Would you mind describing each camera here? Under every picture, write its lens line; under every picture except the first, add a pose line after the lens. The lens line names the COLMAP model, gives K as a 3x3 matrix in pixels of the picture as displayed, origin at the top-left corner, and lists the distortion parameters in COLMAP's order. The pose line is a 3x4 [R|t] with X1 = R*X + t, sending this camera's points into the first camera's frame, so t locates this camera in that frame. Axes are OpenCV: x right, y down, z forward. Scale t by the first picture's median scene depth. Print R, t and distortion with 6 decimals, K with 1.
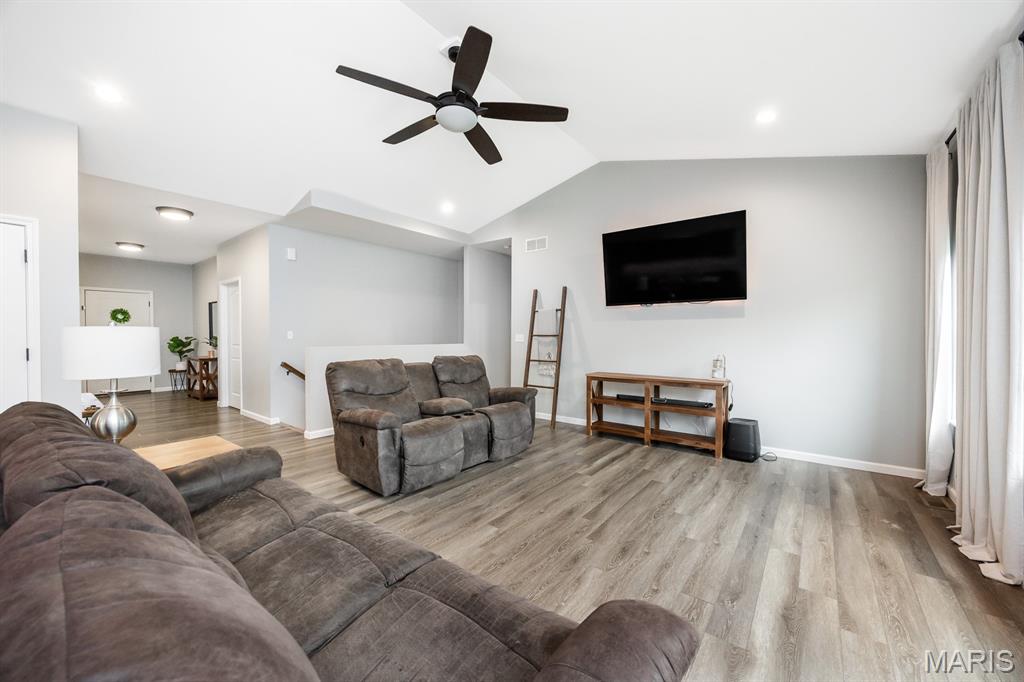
lens RADIAL K [[401.1, 0, 508.0], [0, 401.1, 343.1], [0, 0, 1]] dist [-0.004510, 0.000609]
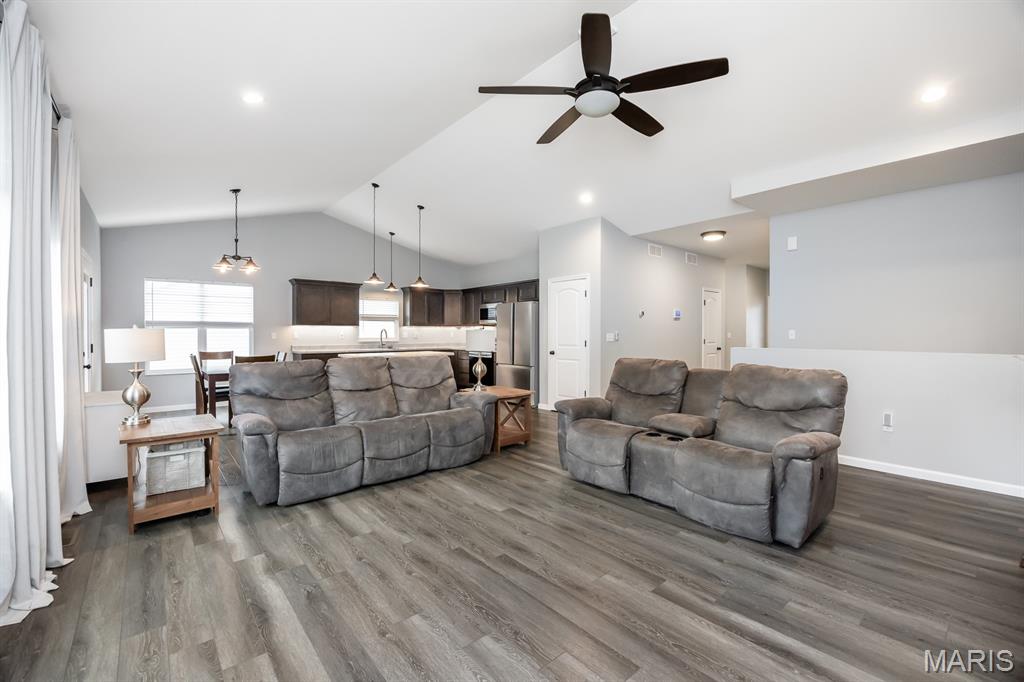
lens RADIAL K [[406.6, 0, 494.6], [0, 406.6, 339.8], [0, 0, 1]] dist [-0.007316, -0.000341]
pose [[-0.207315, 0.015134, -0.978157, 0.837560], [-0.017158, 0.999670, 0.019103, -0.023683], [0.978124, 0.020743, -0.206987, 0.947684]]
